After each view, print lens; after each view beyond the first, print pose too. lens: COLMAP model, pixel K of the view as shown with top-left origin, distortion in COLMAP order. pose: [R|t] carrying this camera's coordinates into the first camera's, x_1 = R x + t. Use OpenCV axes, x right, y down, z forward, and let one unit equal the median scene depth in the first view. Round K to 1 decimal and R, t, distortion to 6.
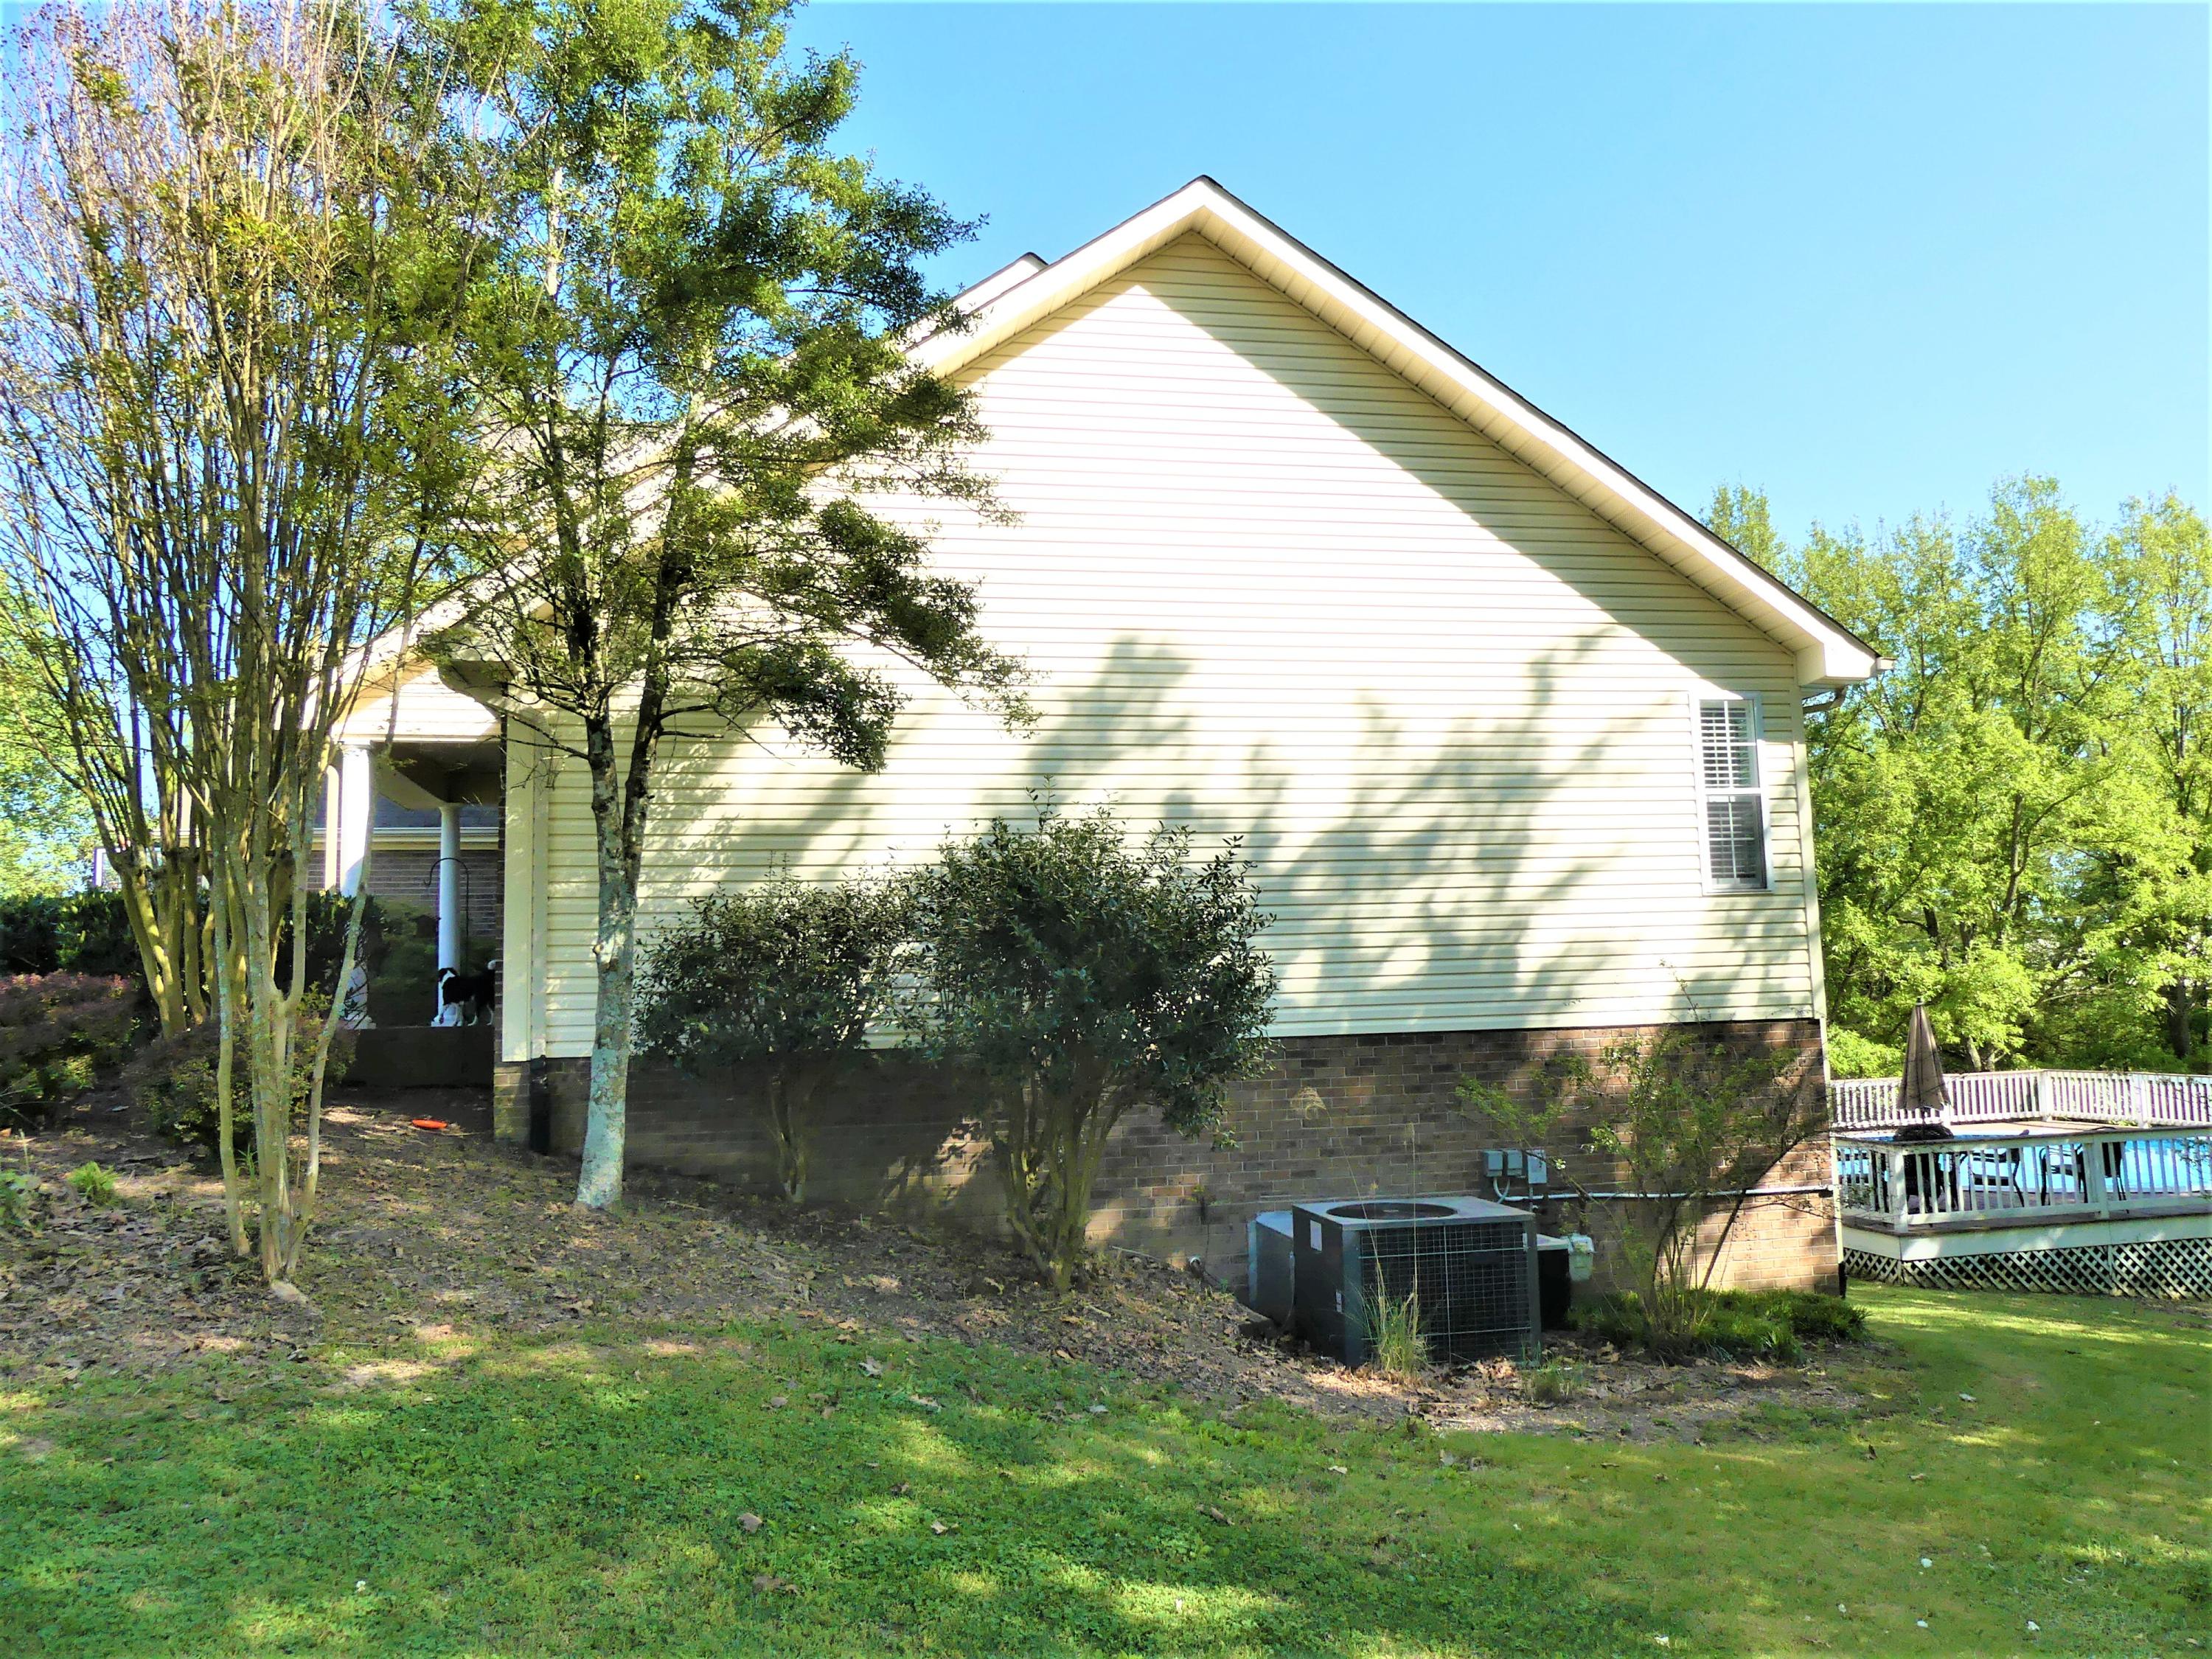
lens RADIAL K [[1721.5, 0, 1106.0], [0, 1721.5, 829.5], [0, 0, 1]] dist [-0.001776, -0.003243]
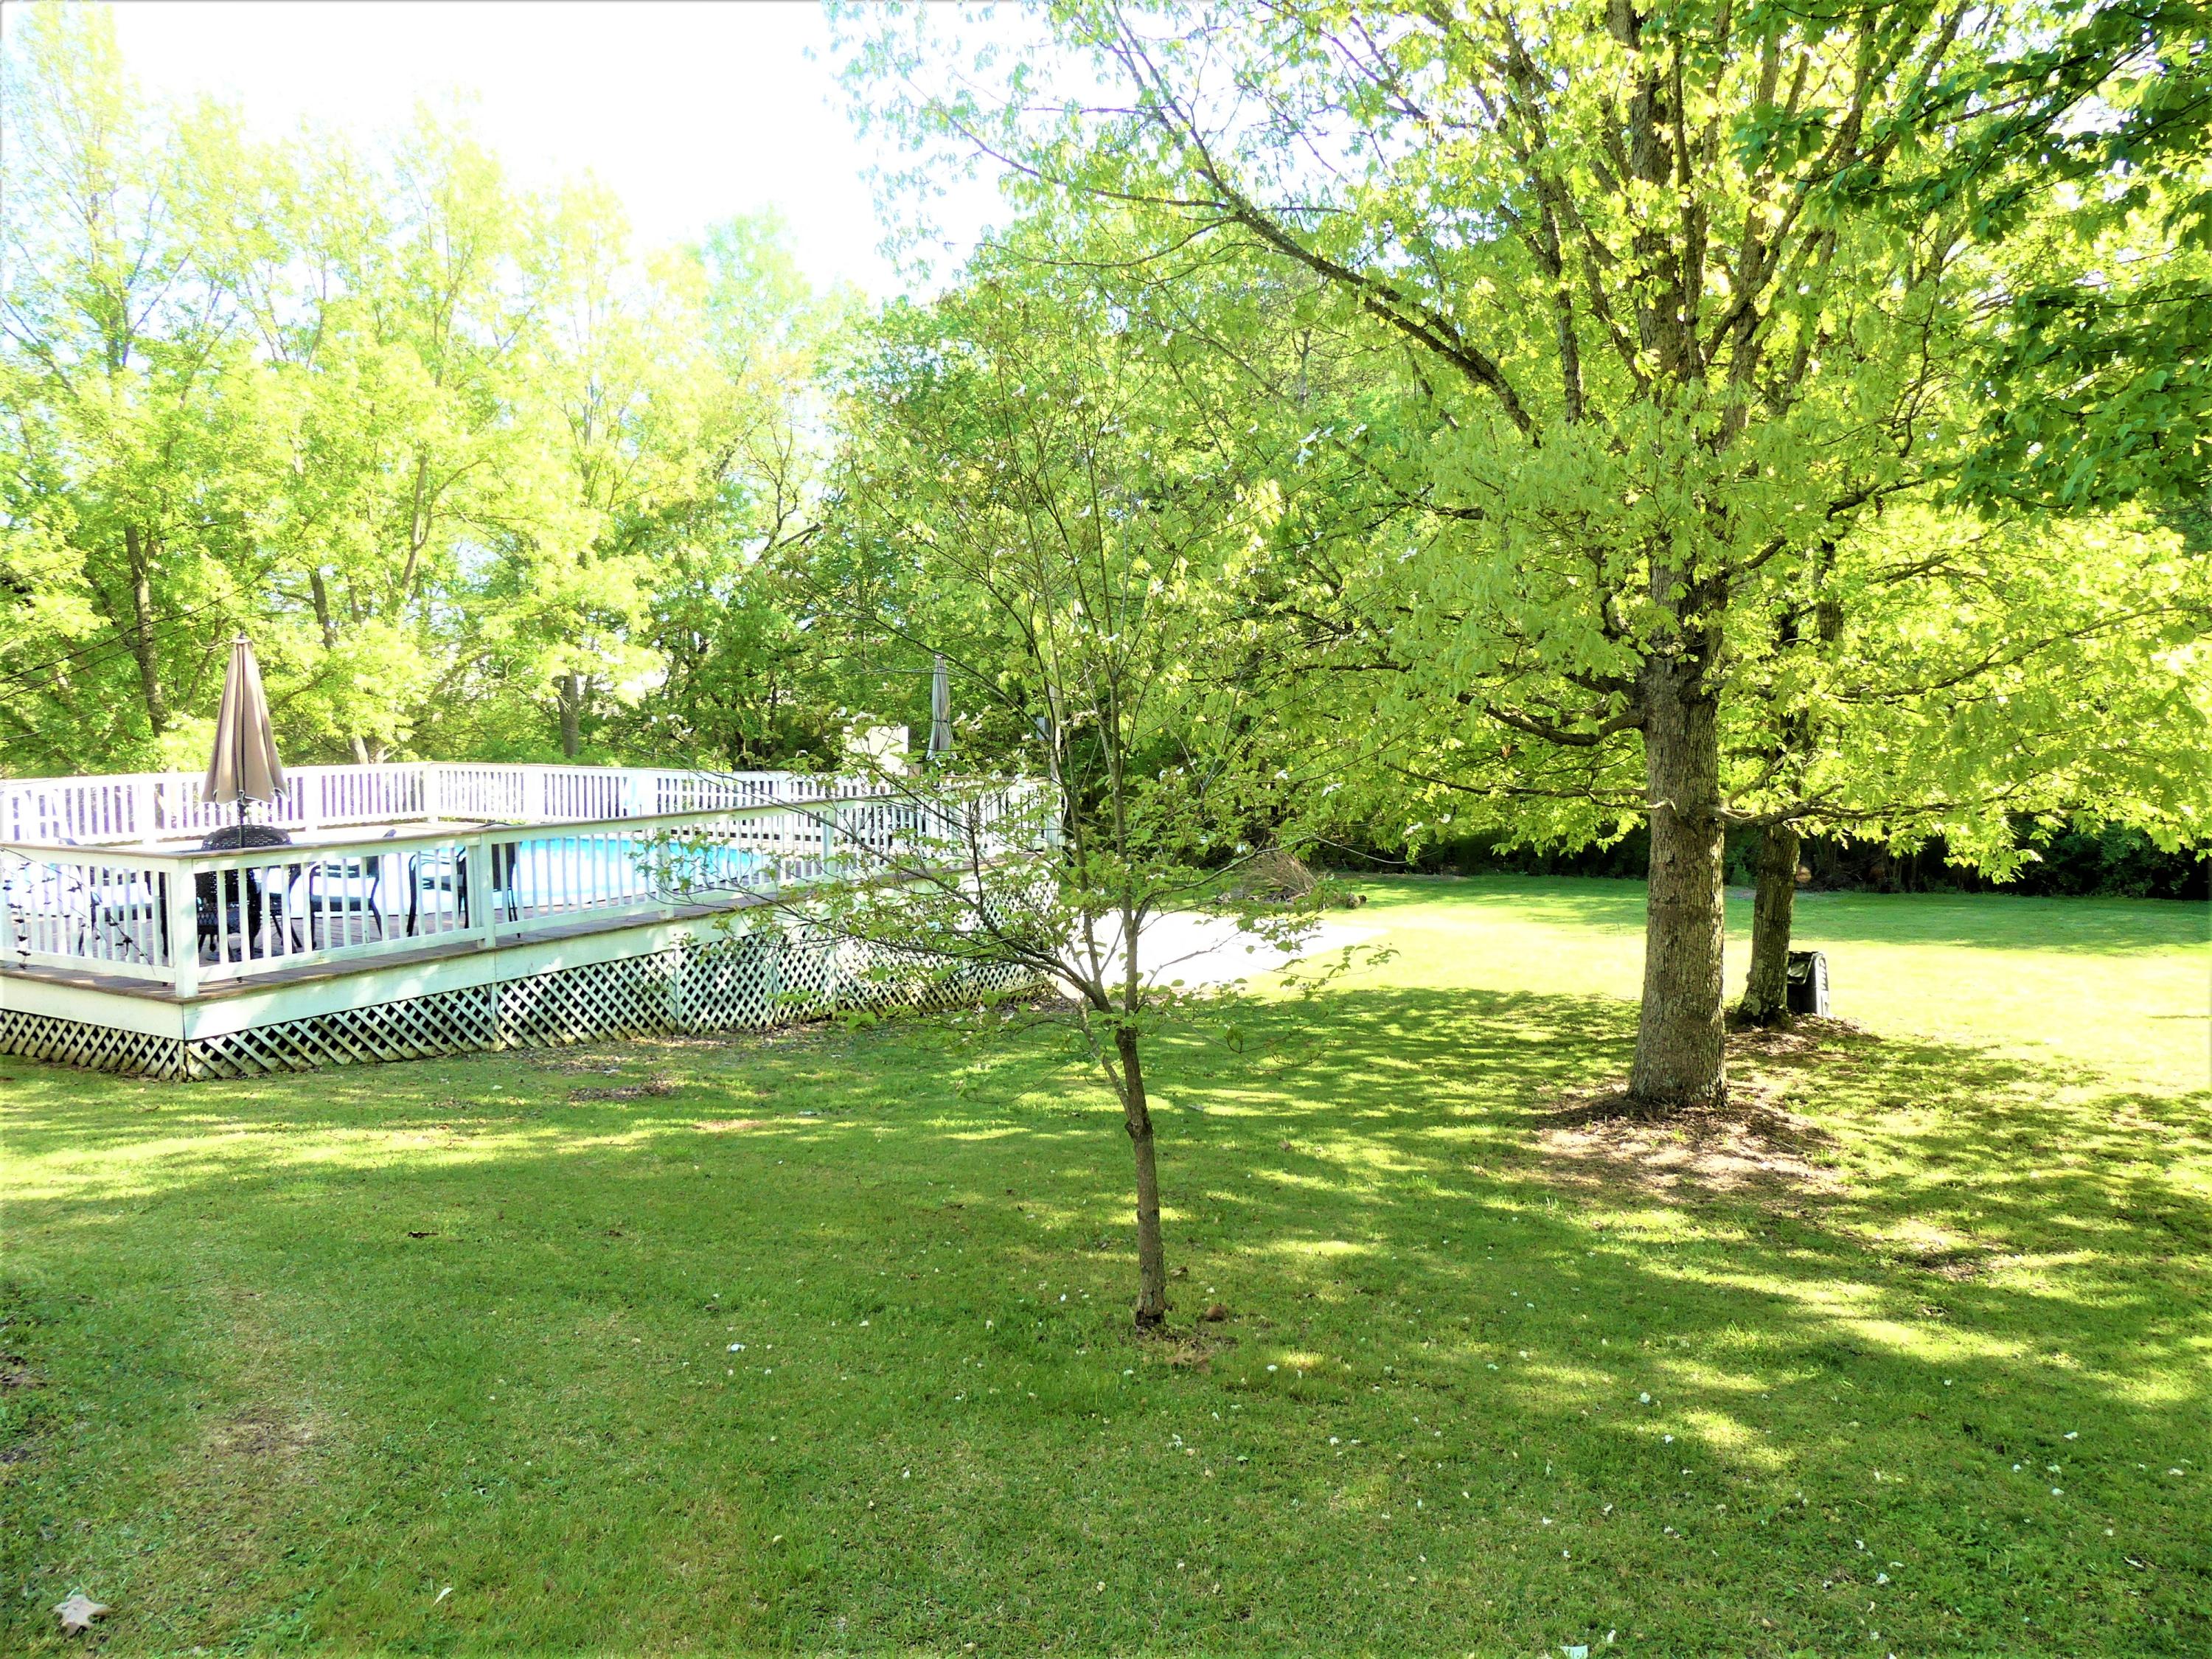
lens RADIAL K [[1631.1, 0, 1106.0], [0, 1631.1, 829.5], [0, 0, 1]] dist [-0.080797, 0.119173]
pose [[0.633122, -0.026508, 0.773598, 0.222112], [-0.102316, 0.987778, 0.117584, 0.071367], [-0.767261, -0.153596, 0.622671, 0.387964]]
